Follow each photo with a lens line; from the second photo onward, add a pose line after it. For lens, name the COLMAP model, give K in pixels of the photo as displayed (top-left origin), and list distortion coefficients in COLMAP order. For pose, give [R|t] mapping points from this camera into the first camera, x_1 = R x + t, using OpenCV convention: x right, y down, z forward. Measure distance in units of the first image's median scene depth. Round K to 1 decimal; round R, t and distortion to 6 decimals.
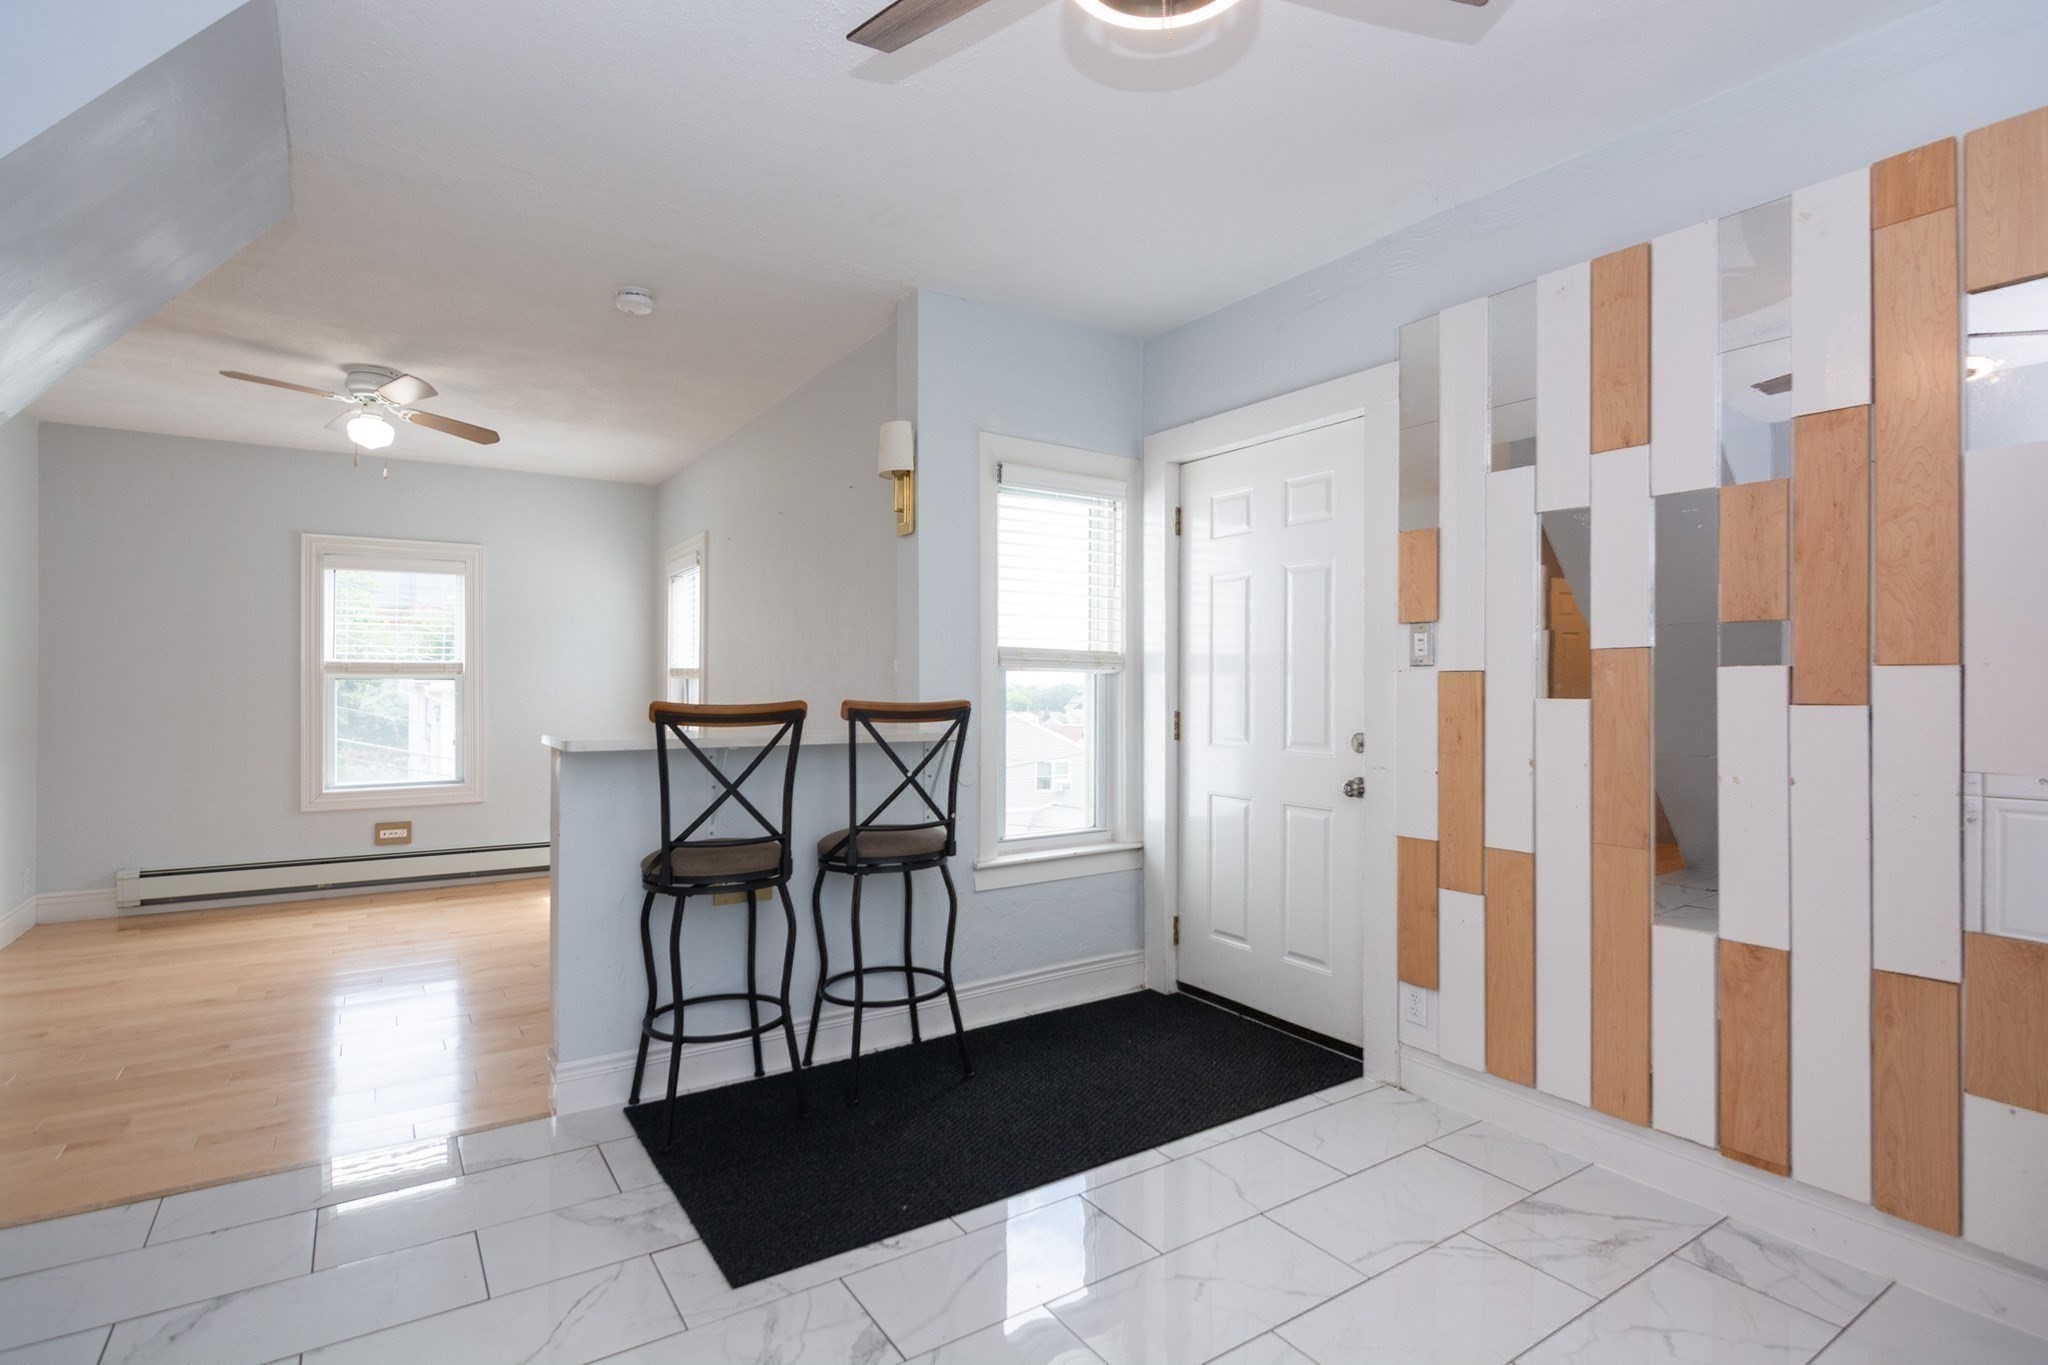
lens RADIAL K [[1007.5, 0, 1030.7], [0, 1007.5, 683.1], [0, 0, 1]] dist [-0.010640, -0.000146]
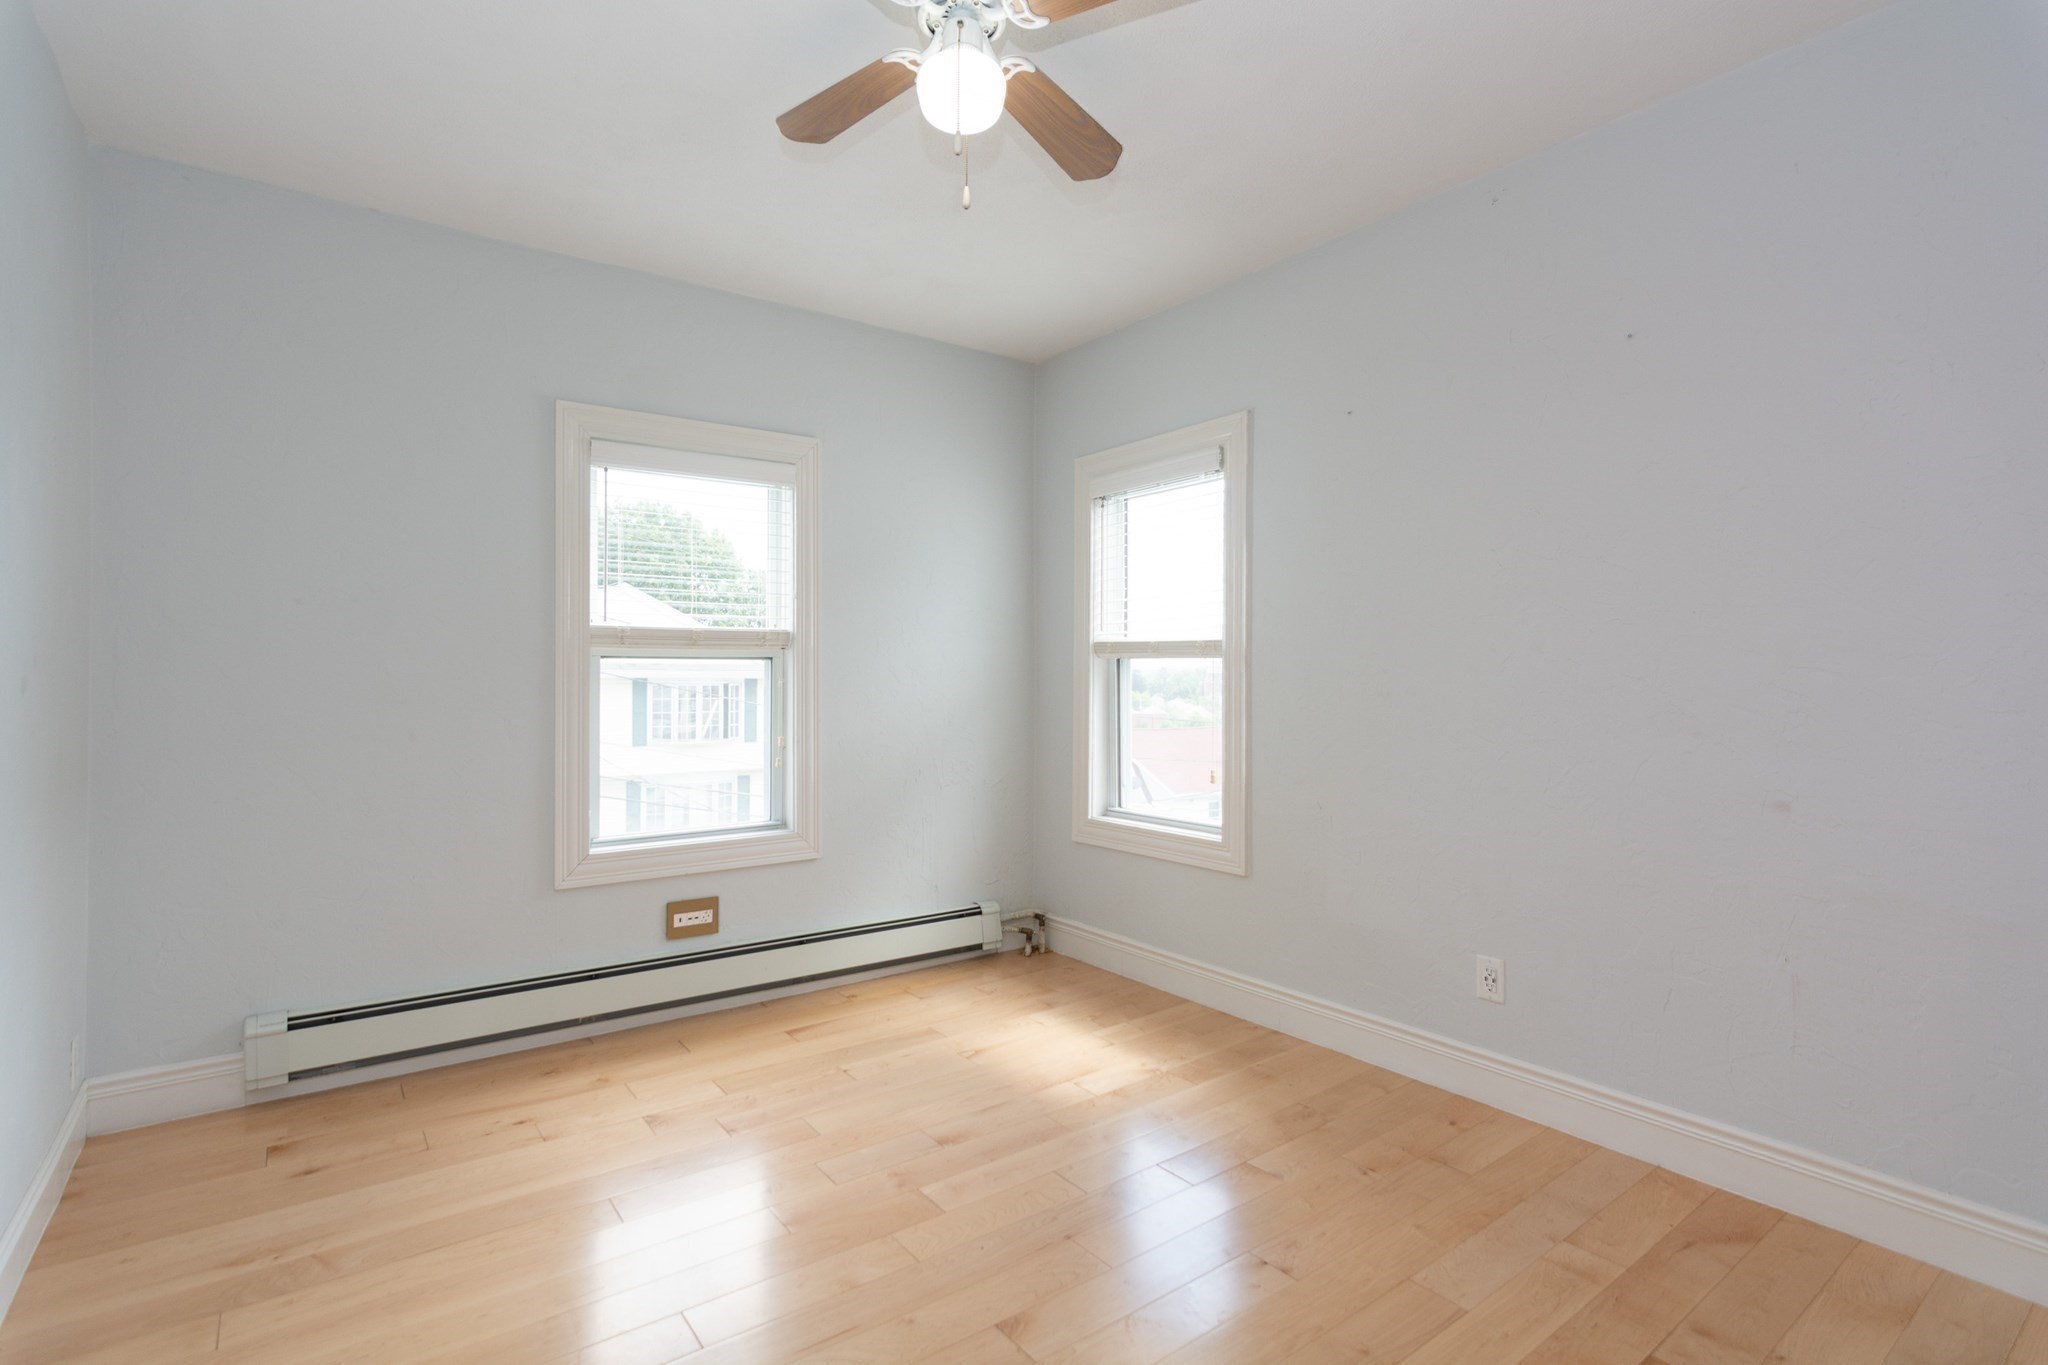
lens RADIAL K [[997.3, 0, 1020.6], [0, 997.3, 675.4], [0, 0, 1]] dist [-0.000456, 0.000934]
pose [[0.998717, 0.001841, 0.050596, -0.790995], [-0.002031, 0.999991, 0.003692, 0.006834], [-0.050589, -0.003790, 0.998712, 0.675023]]
